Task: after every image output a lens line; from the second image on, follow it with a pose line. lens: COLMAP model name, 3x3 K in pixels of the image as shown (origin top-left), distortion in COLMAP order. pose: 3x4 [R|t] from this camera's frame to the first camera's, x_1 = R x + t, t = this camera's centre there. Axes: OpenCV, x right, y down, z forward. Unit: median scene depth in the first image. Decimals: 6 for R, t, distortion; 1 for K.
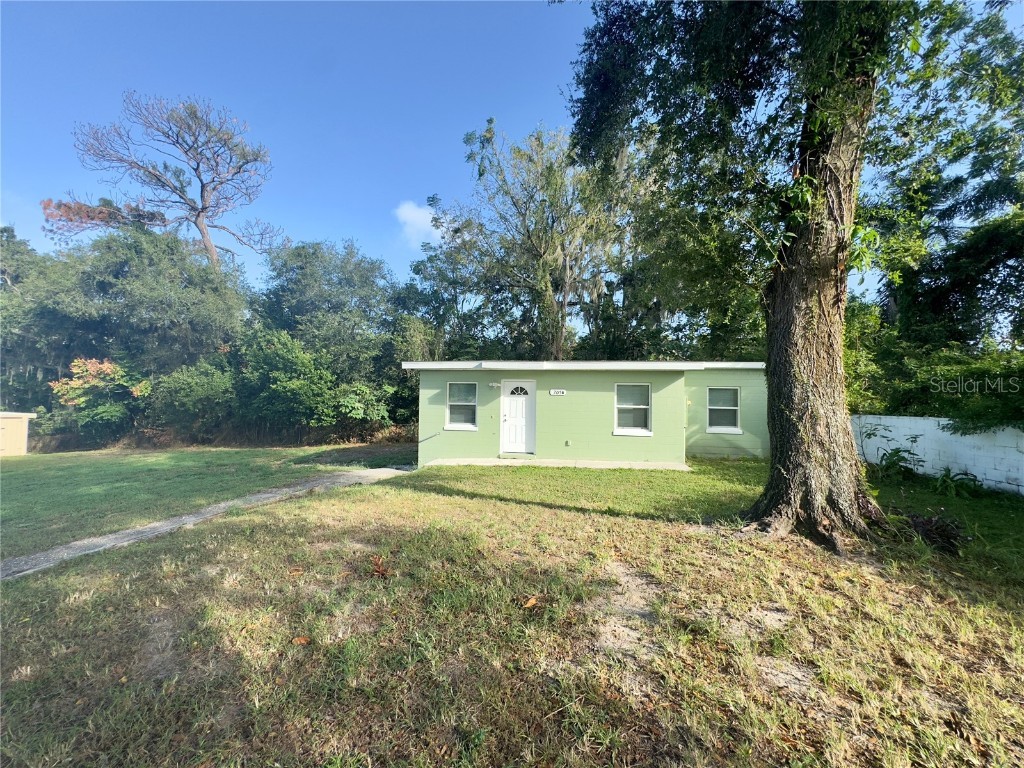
lens RADIAL K [[410.1, 0, 511.4], [0, 410.1, 385.2], [0, 0, 1]] dist [-0.000473, -0.000113]
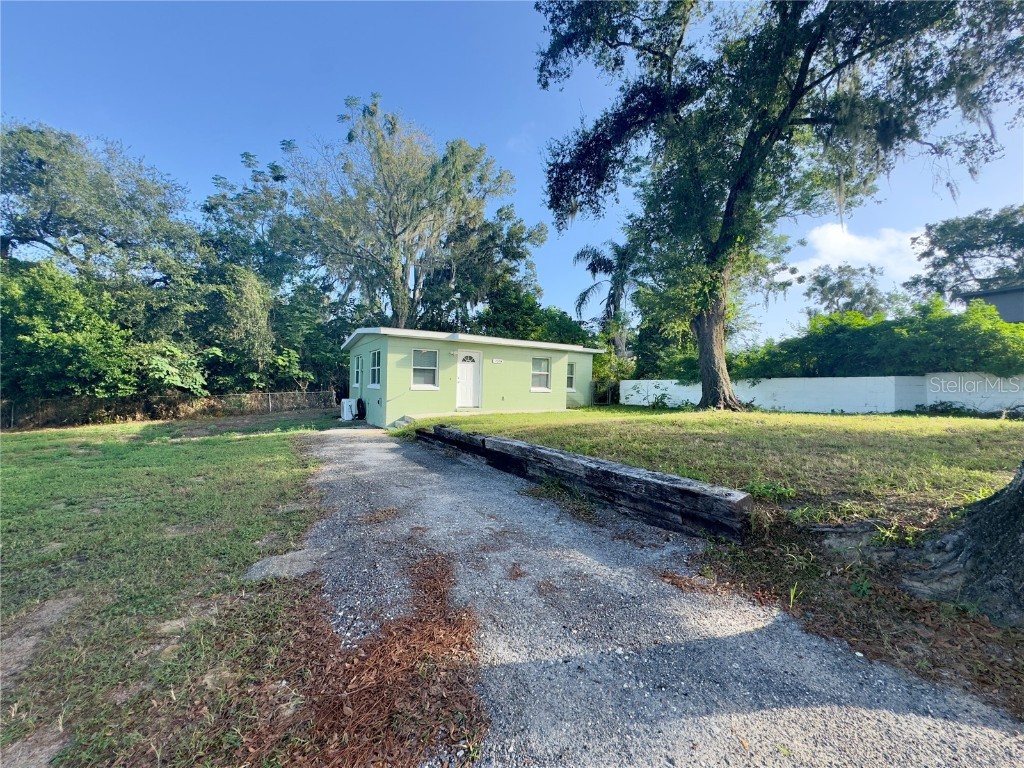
lens RADIAL K [[410.1, 0, 516.8], [0, 410.1, 385.5], [0, 0, 1]] dist [-0.000473, -0.000113]
pose [[0.763819, 0.002597, 0.645425, -0.680339], [-0.036771, 0.998543, 0.039498, 0.040746], [-0.644382, -0.053903, 0.762801, -0.073105]]
